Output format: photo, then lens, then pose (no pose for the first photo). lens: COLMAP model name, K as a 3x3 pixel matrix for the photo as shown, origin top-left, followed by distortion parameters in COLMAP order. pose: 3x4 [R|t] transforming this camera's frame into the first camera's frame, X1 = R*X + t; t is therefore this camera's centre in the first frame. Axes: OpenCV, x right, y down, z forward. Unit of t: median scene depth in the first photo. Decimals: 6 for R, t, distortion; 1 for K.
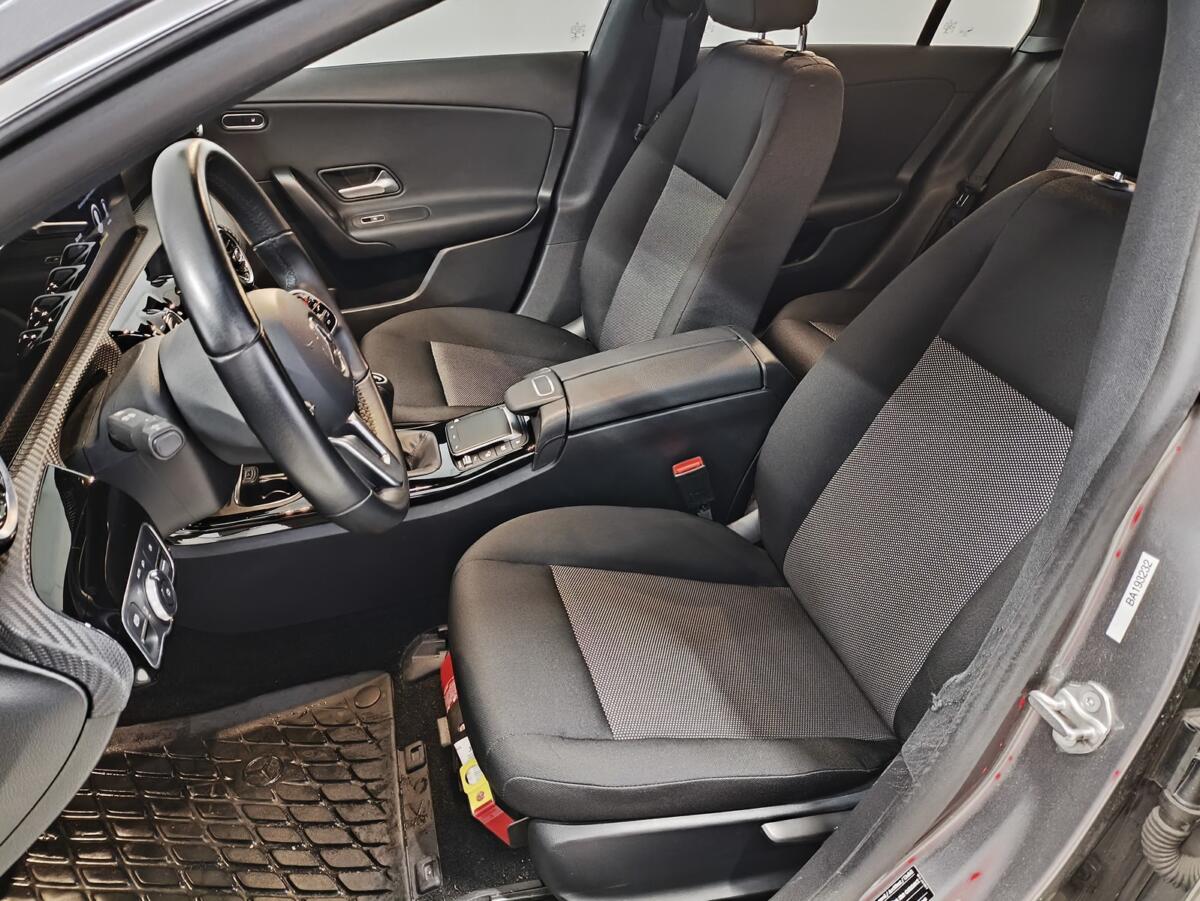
lens RADIAL K [[872.0, 0, 596.0], [0, 872.0, 453.0], [0, 0, 1]] dist [0.099948, -0.179222]
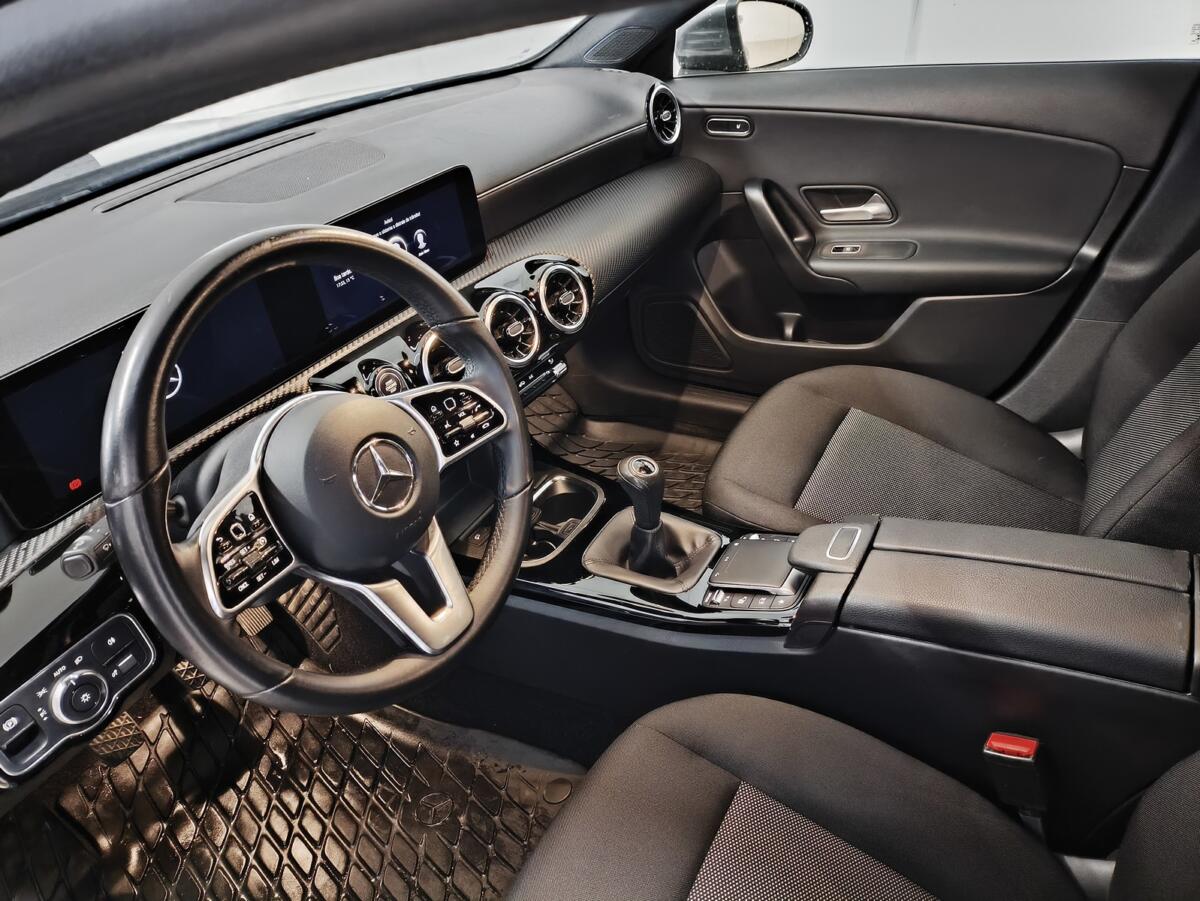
lens RADIAL K [[873.6, 0, 602.6], [0, 873.6, 438.1], [0, 0, 1]] dist [0.096692, -0.156576]
pose [[0.718755, 0.310372, -0.622142, 0.170891], [-0.282437, 0.948011, 0.146644, -0.160617], [0.635312, 0.070315, 0.769048, 0.226170]]
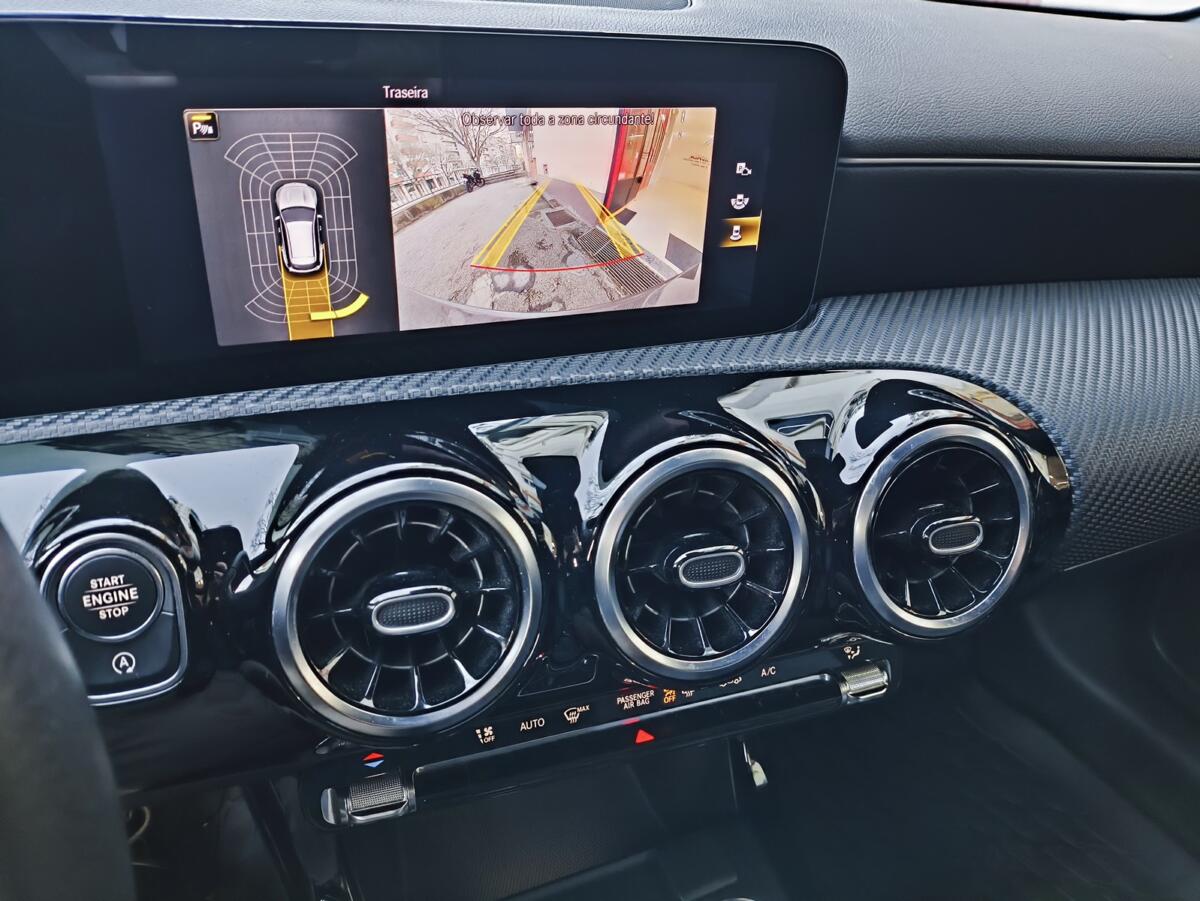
lens RADIAL K [[898.3, 0, 602.5], [0, 898.3, 446.9], [0, 0, 1]] dist [0.086163, -0.184330]
pose [[0.148828, 0.494339, -0.856434, -0.128528], [-0.569783, 0.750724, 0.334307, -0.195551], [0.808207, 0.438227, 0.393394, 0.546313]]
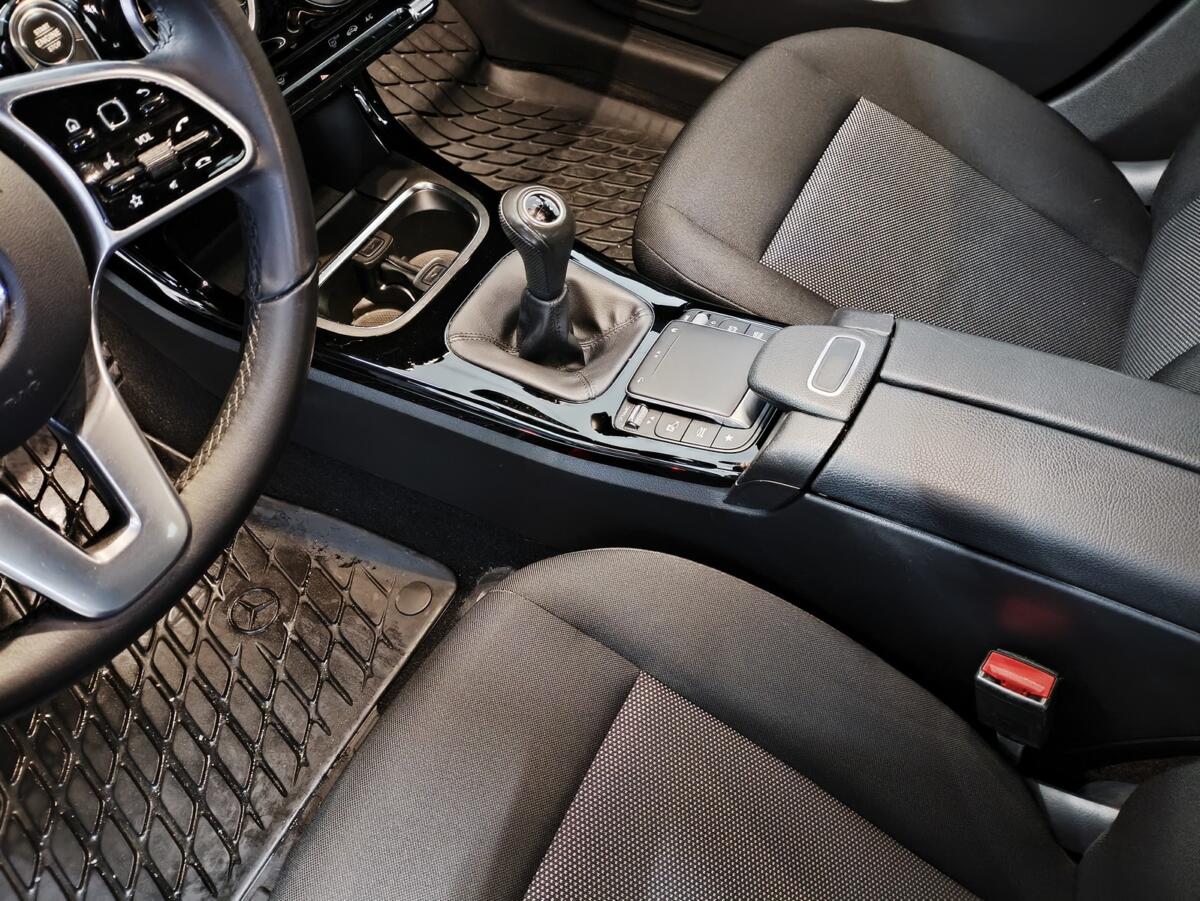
lens RADIAL K [[883.1, 0, 598.7], [0, 883.1, 447.0], [0, 0, 1]] dist [0.107843, -0.195559]
pose [[0.724147, 0.577005, -0.377726, 0.041300], [-0.372806, 0.788305, 0.489480, -0.175947], [0.580195, -0.213637, 0.785960, 0.404058]]
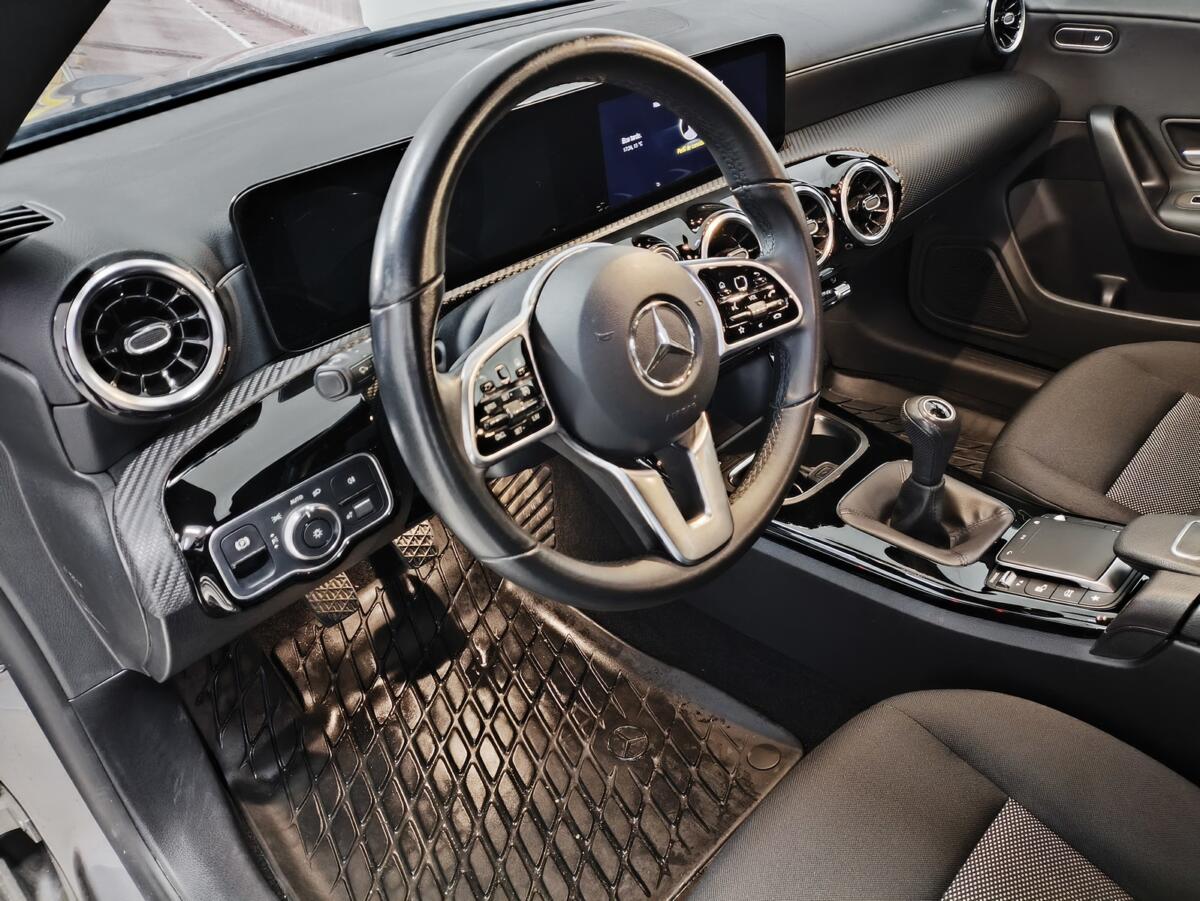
lens RADIAL K [[872.0, 0, 606.2], [0, 872.0, 445.1], [0, 0, 1]] dist [0.125078, -0.202442]
pose [[0.505013, 0.438123, -0.743646, 0.112392], [-0.382327, 0.886001, 0.262352, -0.103524], [0.773814, 0.151825, 0.614948, 0.253082]]
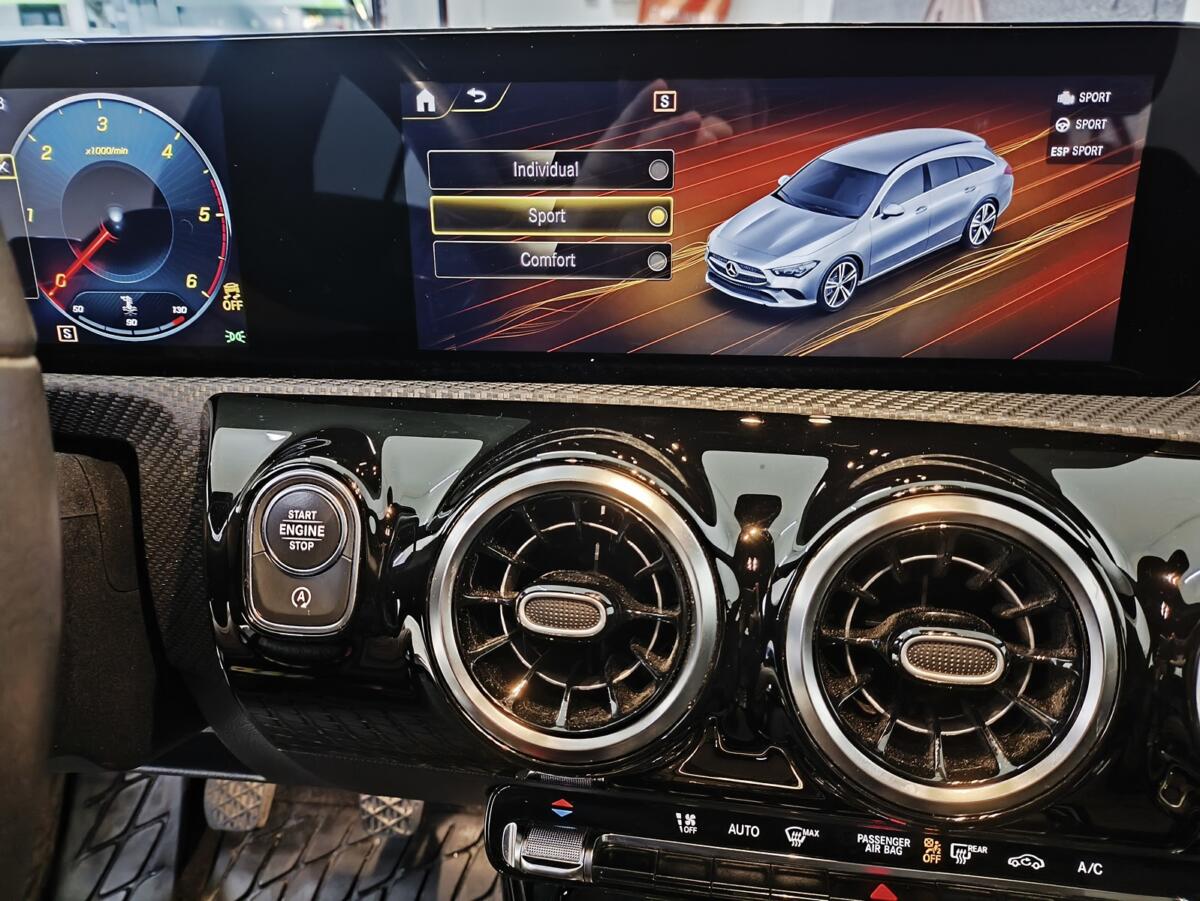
lens RADIAL K [[891.8, 0, 598.8], [0, 891.8, 447.0], [0, 0, 1]] dist [0.091849, -0.193489]
pose [[-0.362045, 0.328073, -0.872520, -0.142812], [-0.475440, 0.740127, 0.475573, -0.191163], [0.801798, 0.587010, -0.111980, 0.602893]]
